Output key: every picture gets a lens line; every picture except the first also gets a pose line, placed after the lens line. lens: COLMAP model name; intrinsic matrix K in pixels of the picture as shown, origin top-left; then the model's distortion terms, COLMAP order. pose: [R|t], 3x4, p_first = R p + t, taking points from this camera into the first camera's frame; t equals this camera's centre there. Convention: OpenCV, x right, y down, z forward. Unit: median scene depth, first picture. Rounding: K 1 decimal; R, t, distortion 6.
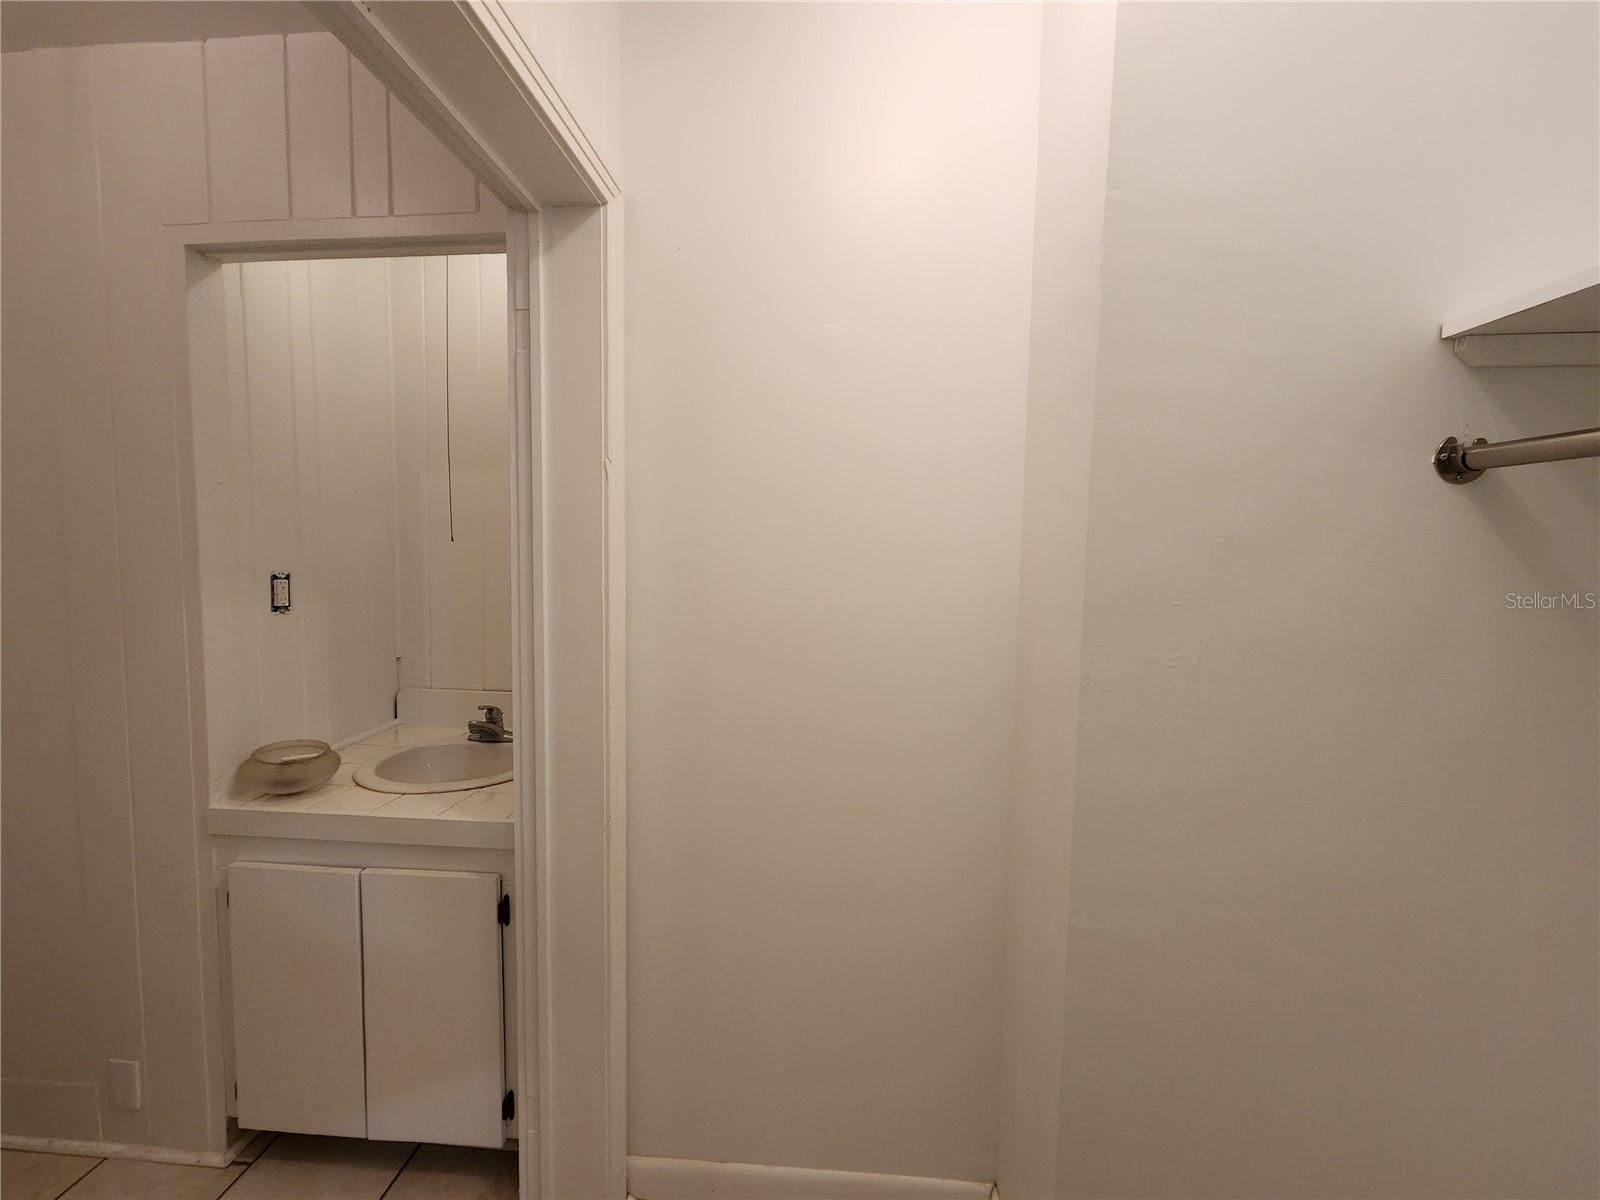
lens RADIAL K [[656.5, 0, 798.0], [0, 656.5, 598.6], [0, 0, 1]] dist [0.002961, -0.000660]
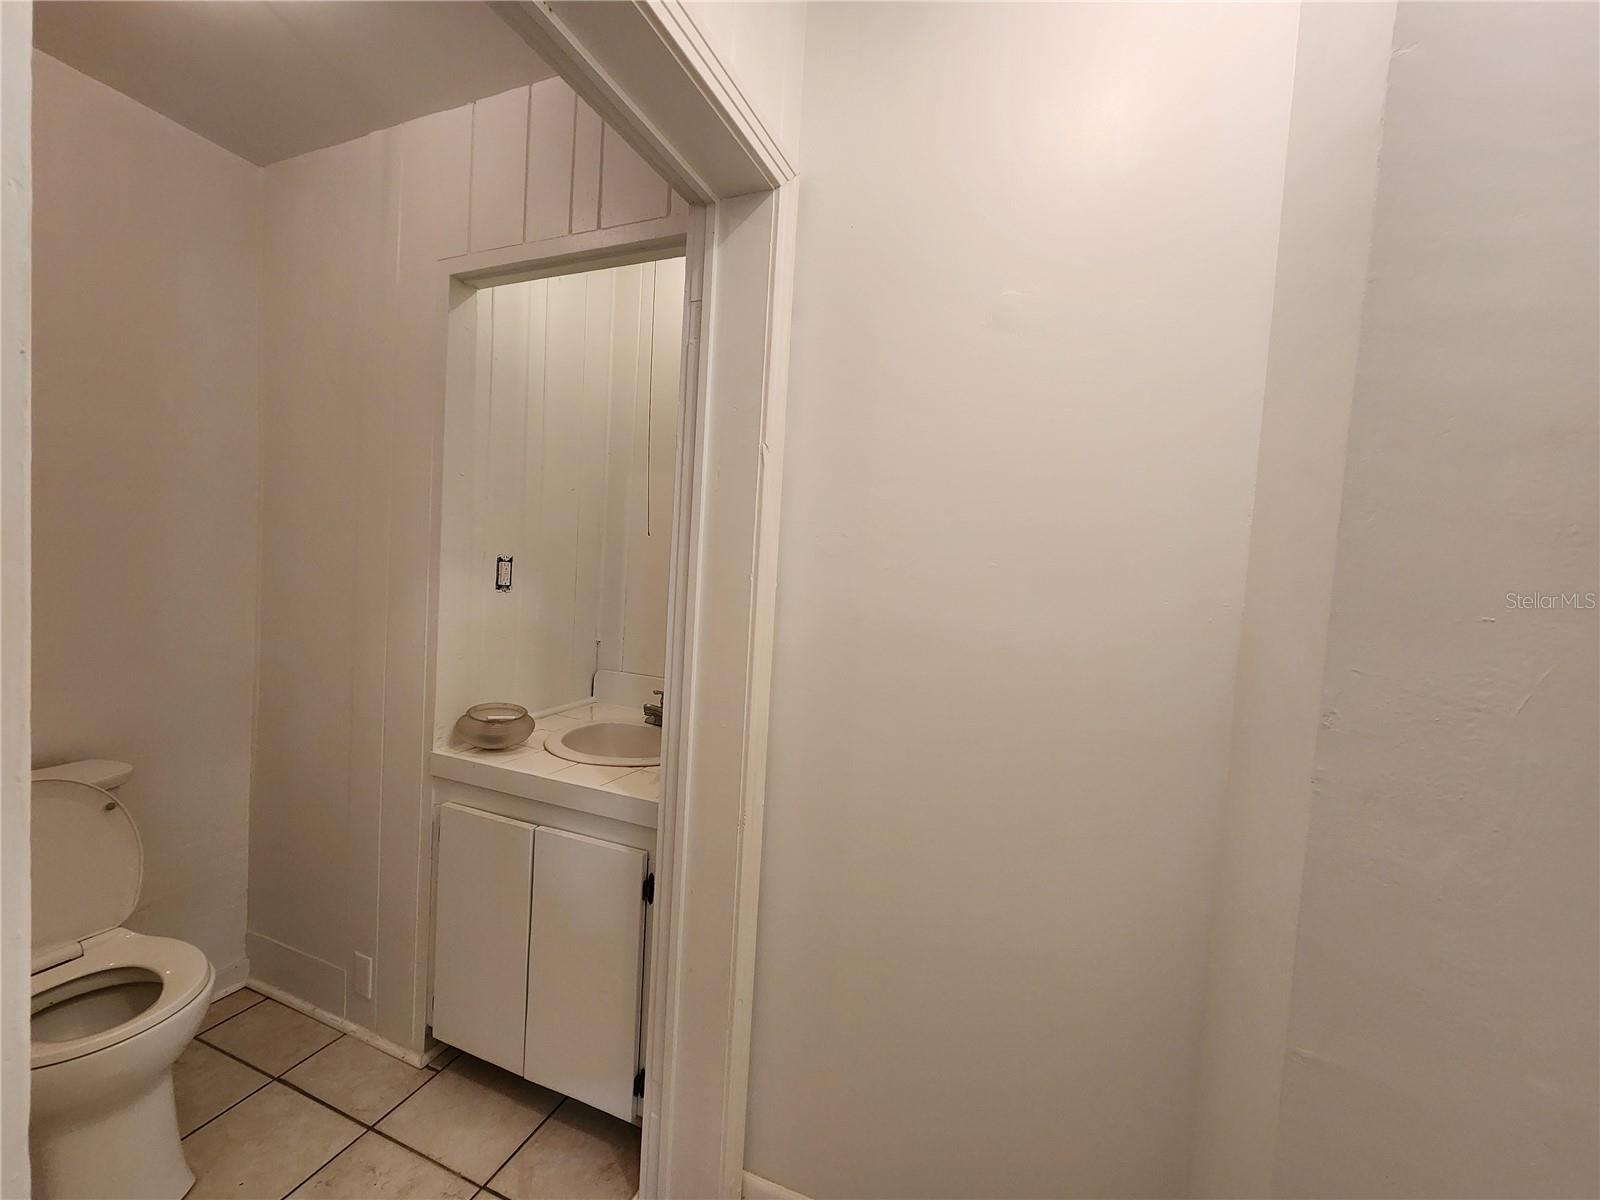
lens RADIAL K [[656.5, 0, 798.0], [0, 656.5, 598.6], [0, 0, 1]] dist [0.002961, -0.000660]
pose [[0.952100, 0.054908, -0.300818, 0.055830], [-0.064047, 0.997734, -0.020597, 0.029636], [0.299005, 0.038877, 0.953459, 0.074130]]
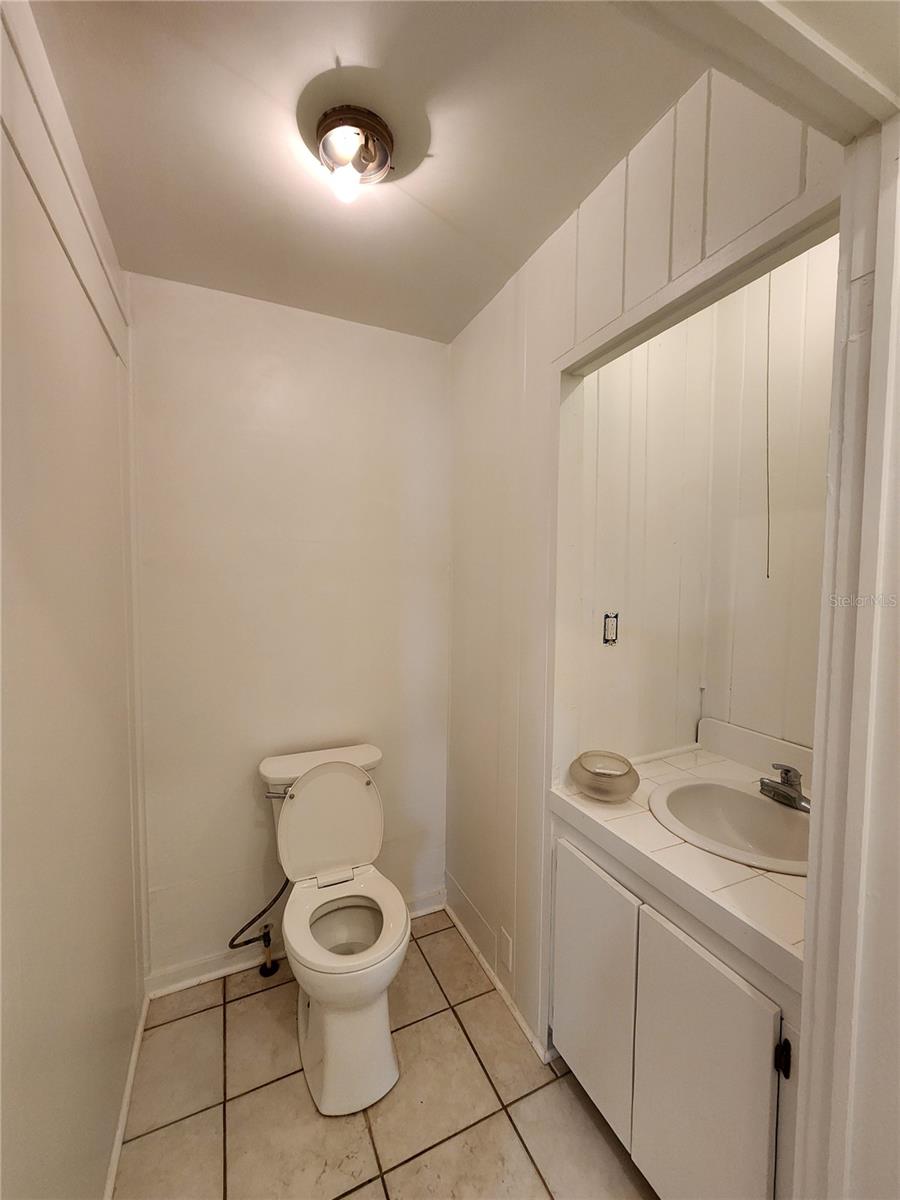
lens RADIAL K [[495.7, 0, 449.9], [0, 495.7, 601.7], [0, 0, 1]] dist [-0.000265, 0.000213]
pose [[0.488044, 0.037153, -0.872028, -0.134302], [-0.057353, 0.998299, 0.010435, -0.061588], [0.870933, 0.044920, 0.489345, 0.315000]]
